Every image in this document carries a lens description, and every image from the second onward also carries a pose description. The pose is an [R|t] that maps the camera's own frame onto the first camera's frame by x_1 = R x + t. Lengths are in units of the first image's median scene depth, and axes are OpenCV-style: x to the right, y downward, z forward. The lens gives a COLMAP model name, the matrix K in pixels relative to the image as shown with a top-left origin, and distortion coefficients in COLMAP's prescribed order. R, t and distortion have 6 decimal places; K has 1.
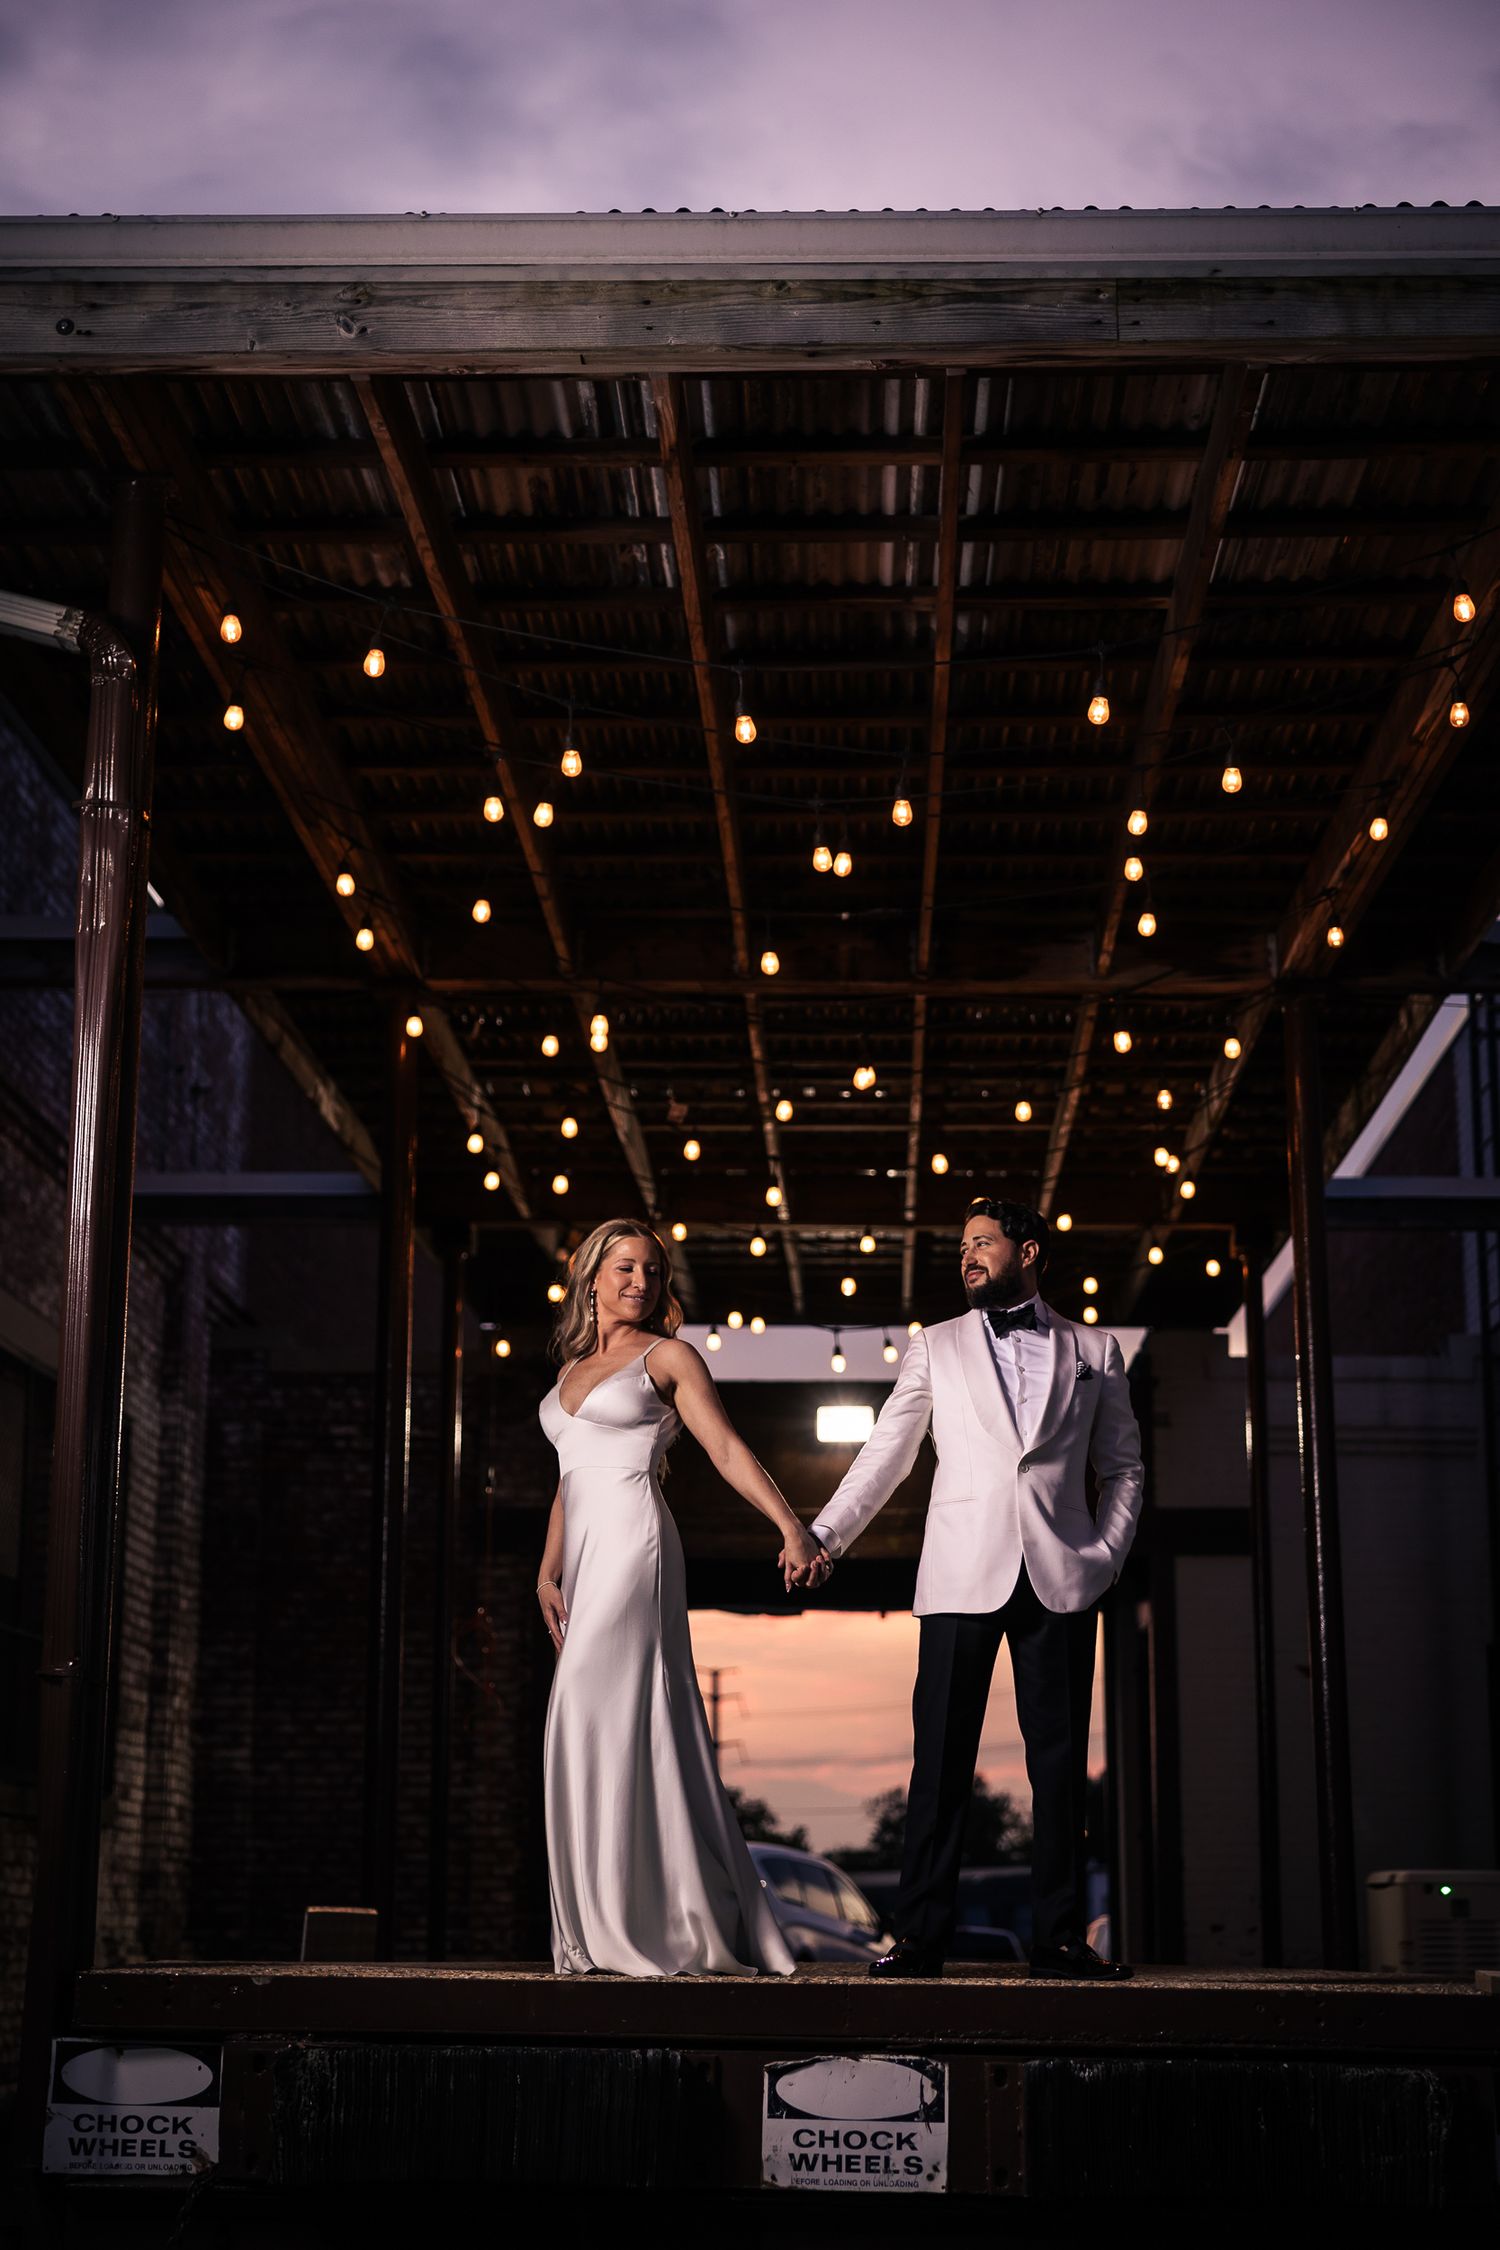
lens RADIAL K [[4580.1, 0, 750.0], [0, 4580.1, 1125.0], [0, 0, 1]] dist [-0.048797, -0.037126]
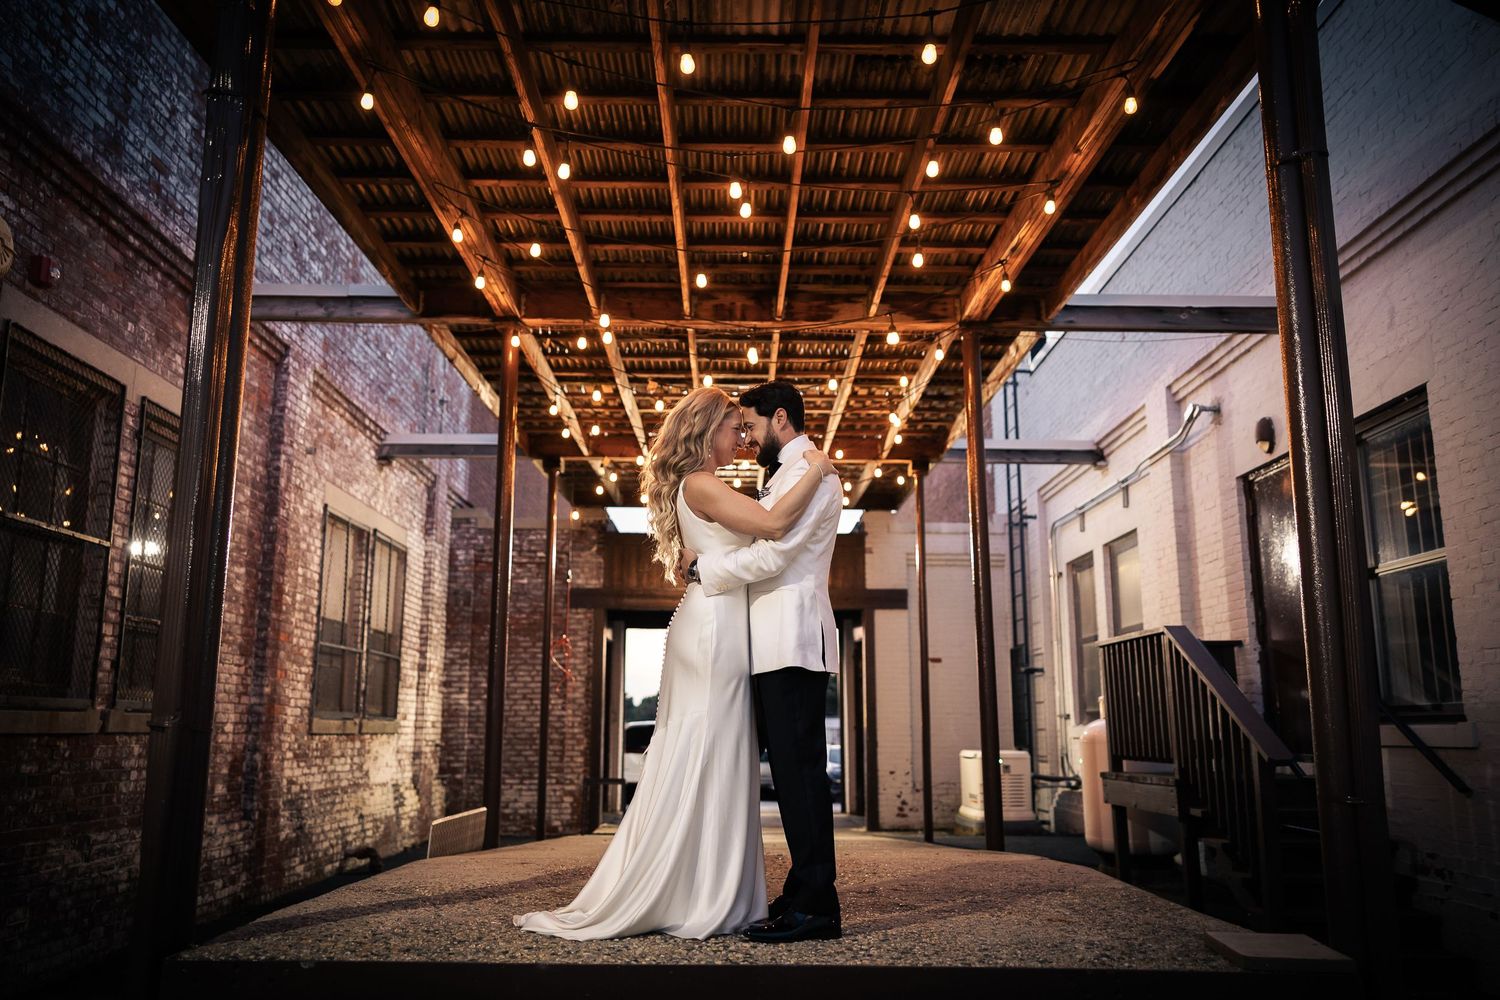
lens RADIAL K [[1516.6, 0, 783.9], [0, 1516.6, 496.2], [0, 0, 1]] dist [0.000204, 0.097496]
pose [[0.998091, 0.005798, 0.061484, 0.000449], [-0.007352, 0.999658, 0.025077, 0.019458], [-0.061317, -0.025481, 0.997793, 0.256204]]
